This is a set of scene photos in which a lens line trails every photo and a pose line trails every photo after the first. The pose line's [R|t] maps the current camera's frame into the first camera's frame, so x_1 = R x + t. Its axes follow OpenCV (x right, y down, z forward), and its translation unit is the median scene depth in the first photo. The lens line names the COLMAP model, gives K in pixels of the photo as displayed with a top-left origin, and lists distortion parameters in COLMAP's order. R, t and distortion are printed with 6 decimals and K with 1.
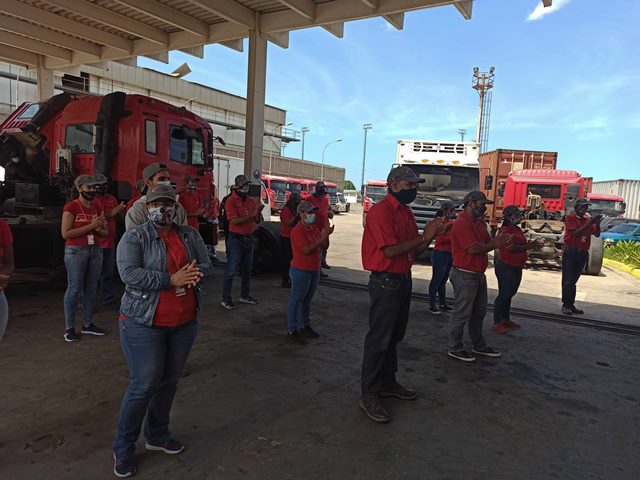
lens RADIAL K [[472.6, 0, 319.6], [0, 472.6, 240.6], [0, 0, 1]] dist [0.027853, -0.007802]
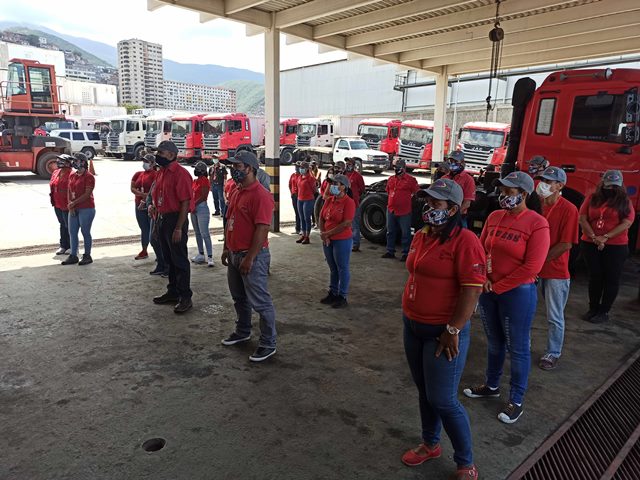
lens RADIAL K [[472.6, 0, 318.5], [0, 472.6, 239.8], [0, 0, 1]] dist [0.027853, -0.007802]
pose [[-0.218912, 0.100899, -0.970514, 0.501606], [-0.123992, 0.983699, 0.130238, -0.034955], [0.967834, 0.148847, -0.202833, 0.592081]]
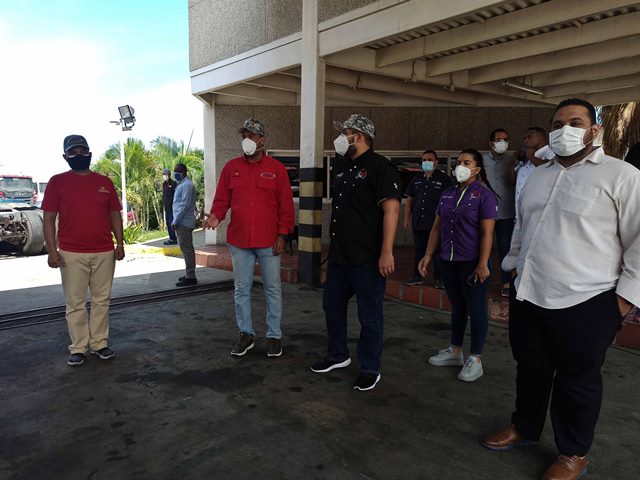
lens RADIAL K [[472.6, 0, 321.1], [0, 472.6, 241.7], [0, 0, 1]] dist [0.027853, -0.007802]
pose [[0.236376, -0.142033, 0.961225, -0.195927], [0.095533, 0.987863, 0.122477, -0.014621], [-0.966954, 0.062878, 0.247076, 0.323120]]
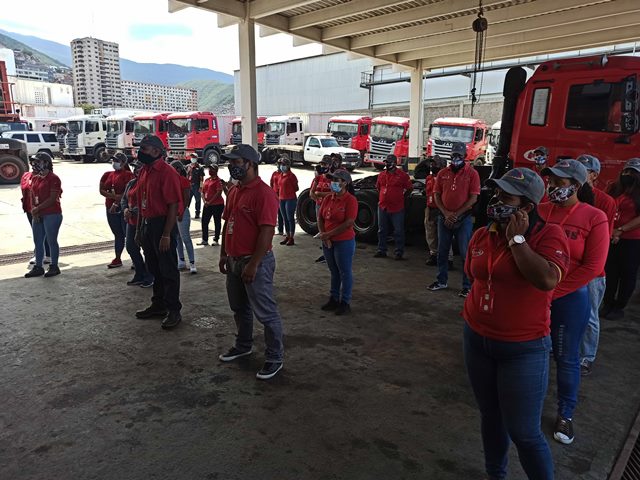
lens RADIAL K [[472.6, 0, 320.4], [0, 472.6, 240.5], [0, 0, 1]] dist [0.027853, -0.007802]
pose [[-0.145876, 0.110215, -0.983144, 0.466299], [-0.102895, 0.986695, 0.125880, -0.028608], [0.983937, 0.119523, -0.132594, 0.551700]]
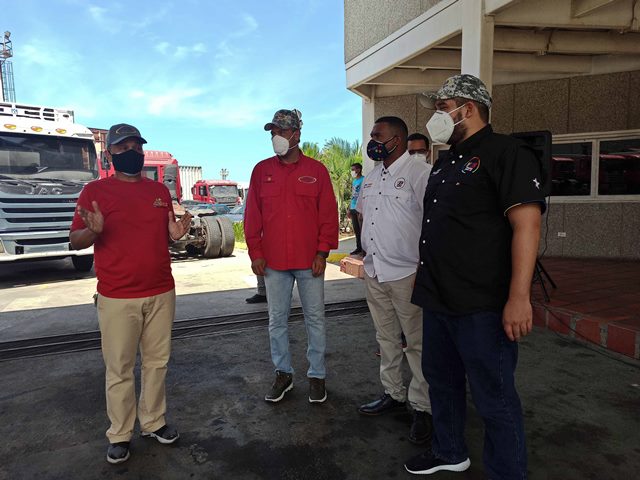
lens RADIAL K [[472.6, 0, 317.3], [0, 472.6, 241.4], [0, 0, 1]] dist [0.027853, -0.007802]
pose [[0.598290, -0.139215, 0.789093, -0.072796], [0.125625, 0.988910, 0.079219, -0.013125], [-0.791371, 0.051733, 0.609144, 0.317737]]
